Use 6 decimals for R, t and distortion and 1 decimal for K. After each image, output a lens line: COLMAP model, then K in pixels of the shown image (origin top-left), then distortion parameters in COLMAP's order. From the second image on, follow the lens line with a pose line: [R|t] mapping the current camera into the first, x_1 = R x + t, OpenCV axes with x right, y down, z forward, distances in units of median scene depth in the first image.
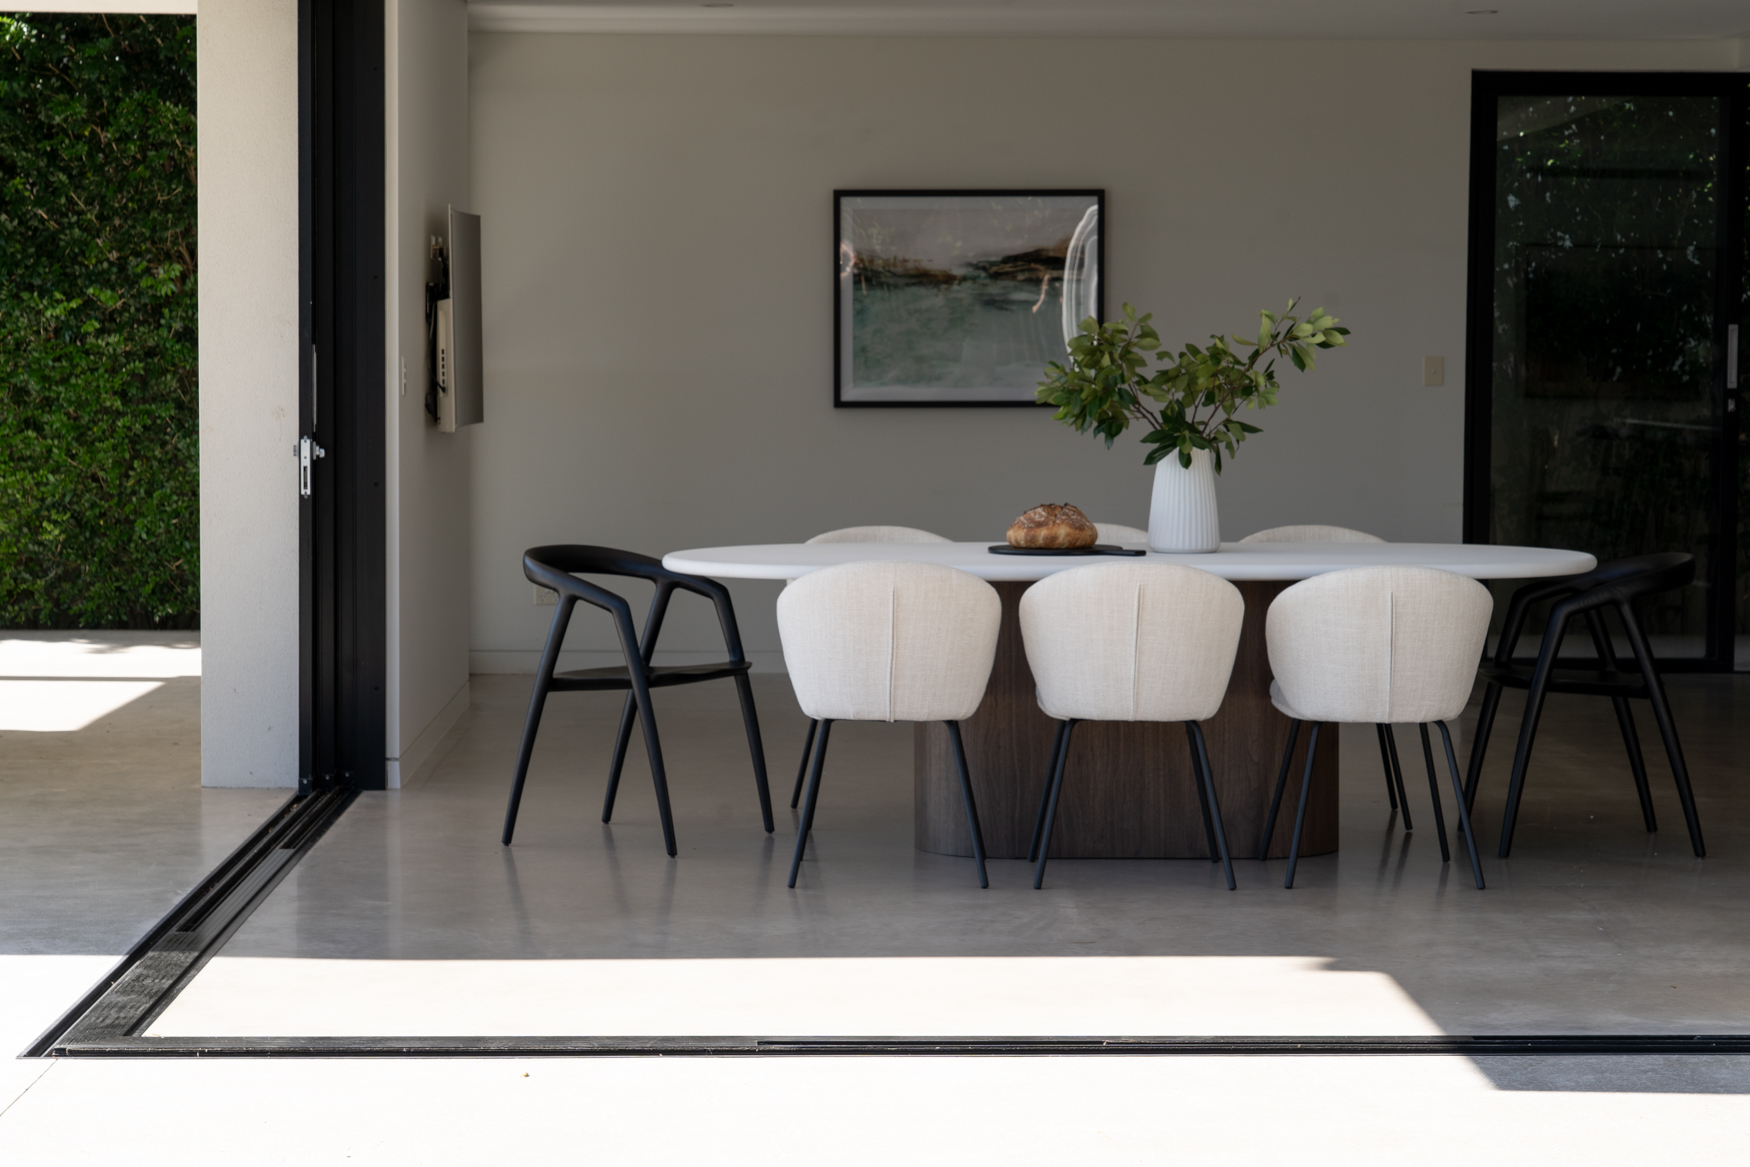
lens RADIAL K [[3655.7, 0, 875.0], [0, 3655.7, 583.5], [0, 0, 1]] dist [-0.048216, -0.160415]
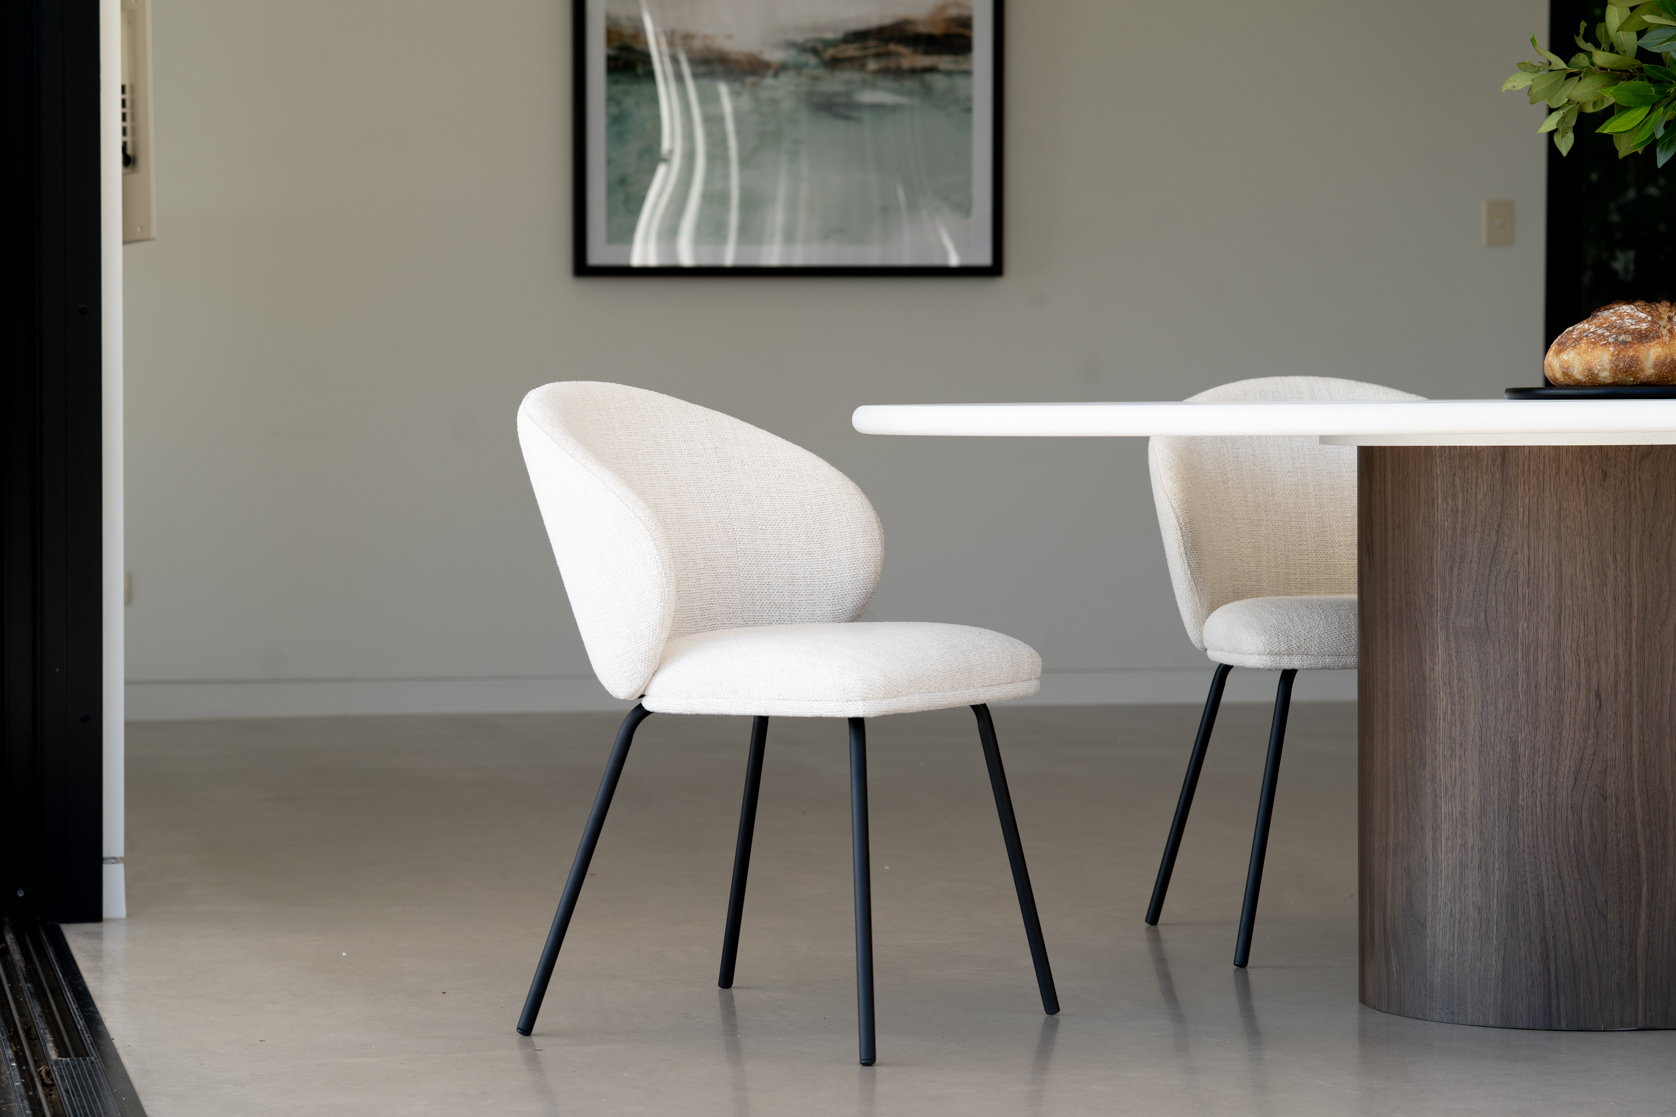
lens RADIAL K [[4259.6, 0, 805.9], [0, 4259.6, 578.4], [0, 0, 1]] dist [0.099676, 0.415027]
pose [[0.982206, -0.011024, 0.187483, -0.107723], [0.014502, 0.999747, -0.017188, 0.015216], [-0.187246, 0.019601, 0.982118, 0.294295]]
